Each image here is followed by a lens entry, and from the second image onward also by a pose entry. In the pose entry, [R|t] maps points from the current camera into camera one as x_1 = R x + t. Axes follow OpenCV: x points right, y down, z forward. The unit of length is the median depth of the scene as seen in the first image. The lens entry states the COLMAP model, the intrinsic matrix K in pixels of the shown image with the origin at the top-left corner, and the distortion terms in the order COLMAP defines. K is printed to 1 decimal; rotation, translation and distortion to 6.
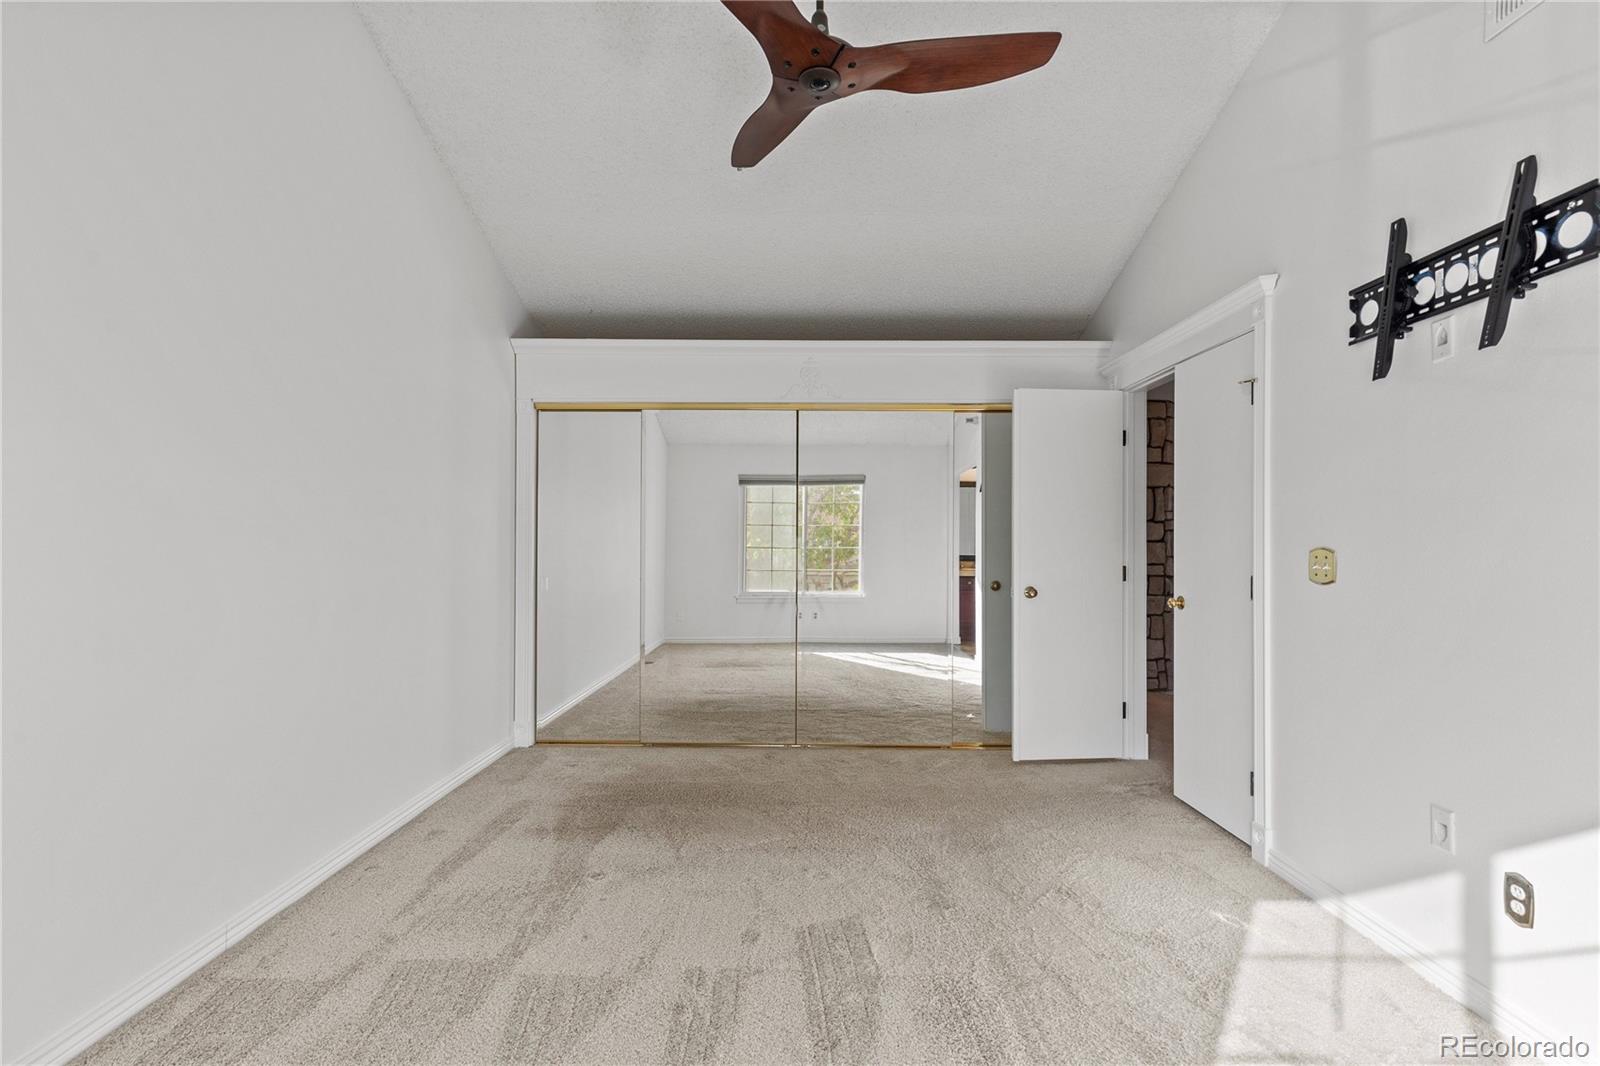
lens RADIAL K [[722.5, 0, 800.8], [0, 722.5, 536.8], [0, 0, 1]] dist [0.004285, -0.001479]
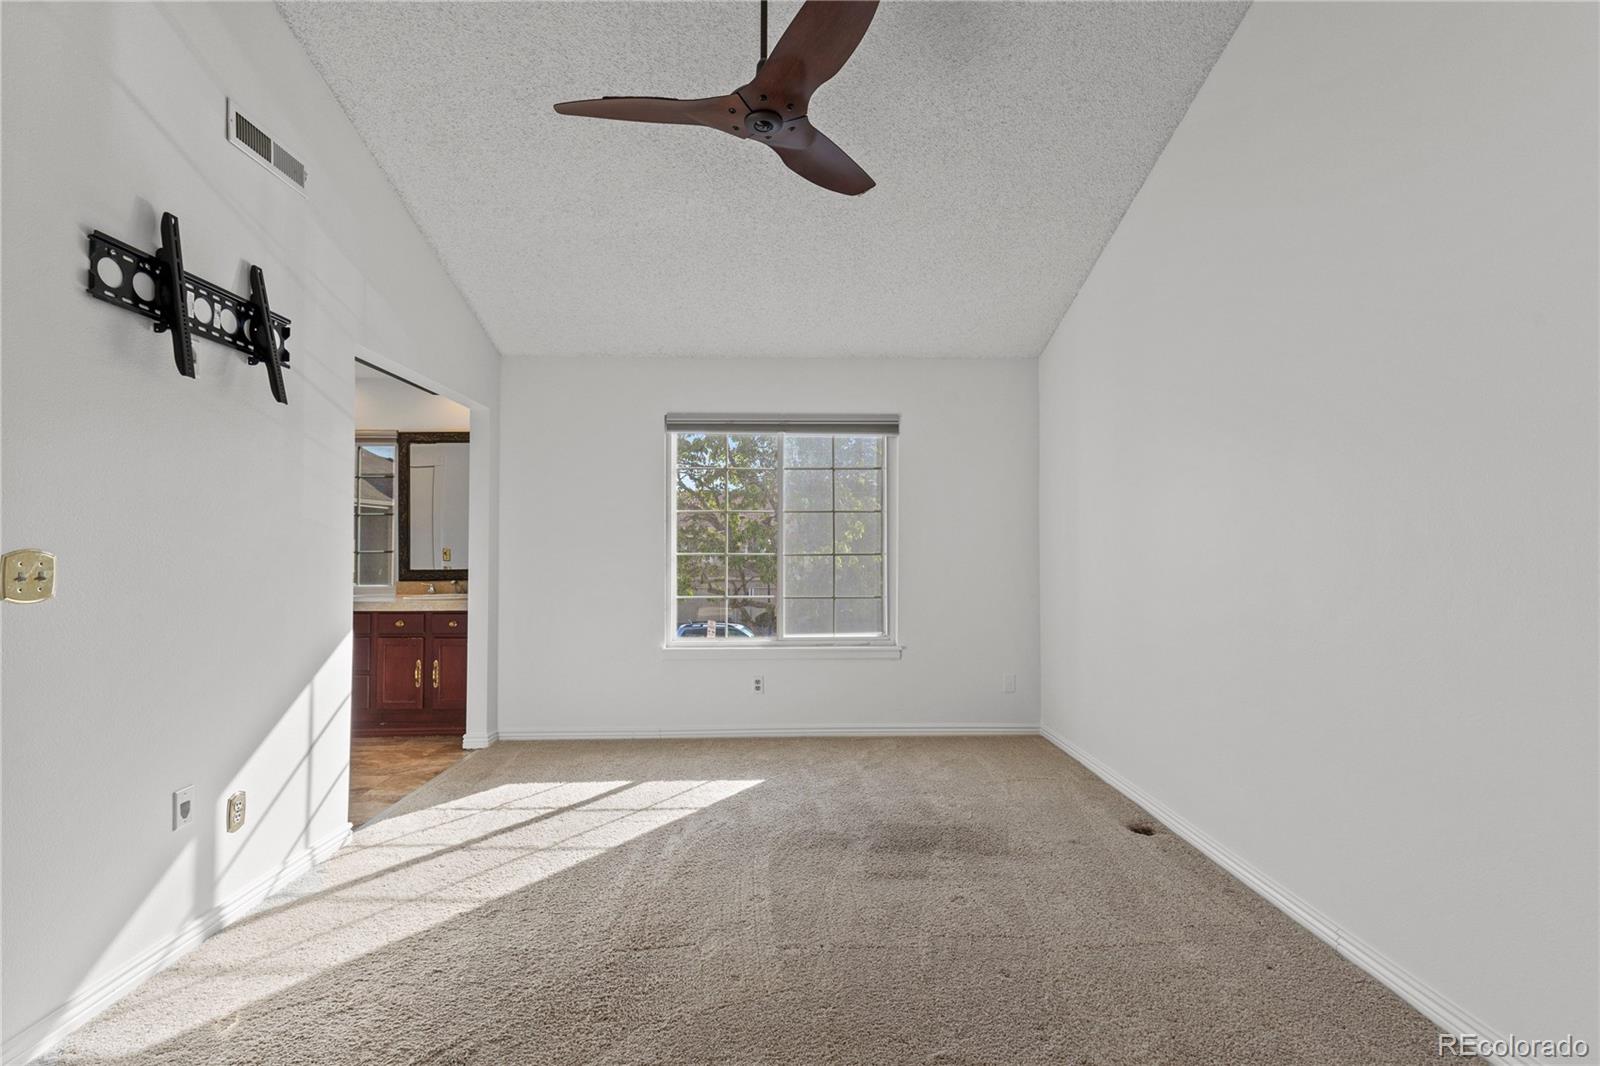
lens RADIAL K [[722.5, 0, 805.5], [0, 722.5, 535.0], [0, 0, 1]] dist [0.004285, -0.001479]
pose [[-0.999368, -0.008169, -0.034586, -0.003121], [-0.007425, 0.999739, -0.021597, 0.011368], [0.034754, -0.021327, -0.999168, 2.138799]]
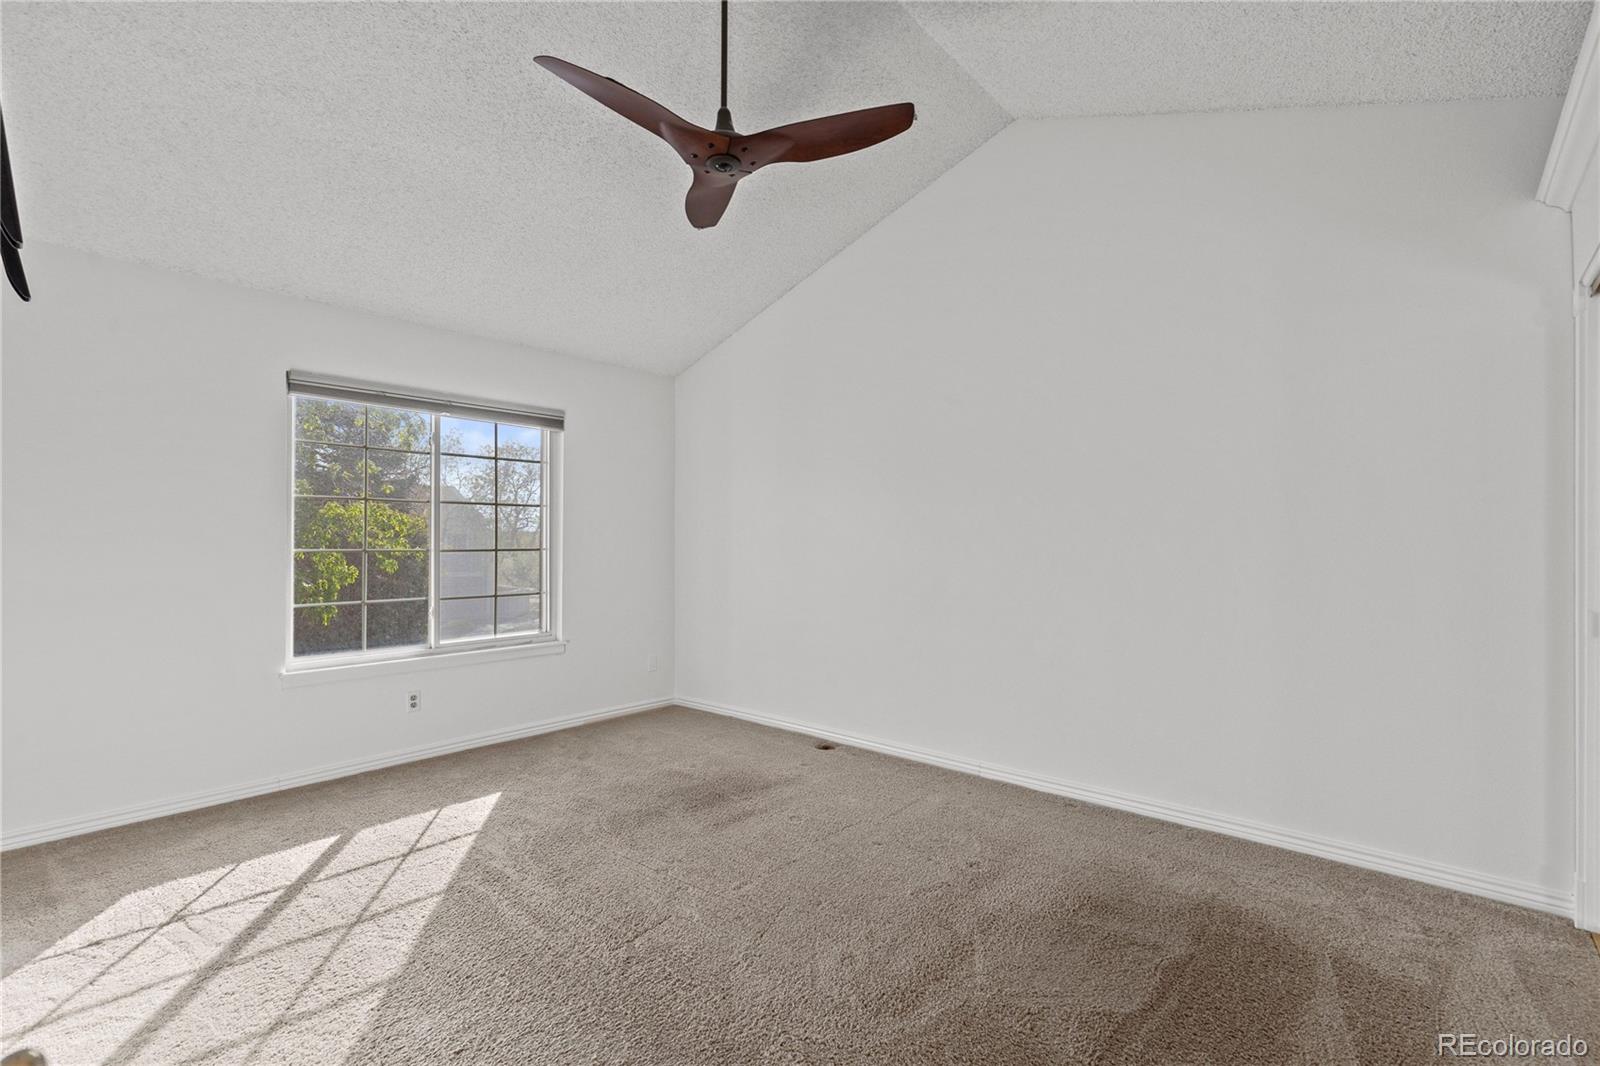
lens RADIAL K [[722.5, 0, 803.9], [0, 722.5, 538.0], [0, 0, 1]] dist [0.004285, -0.001479]
pose [[-0.653083, -0.012671, -0.757180, 0.786303], [-0.001647, 0.999881, -0.015313, 0.017530], [0.757284, -0.008754, -0.653026, 1.970769]]
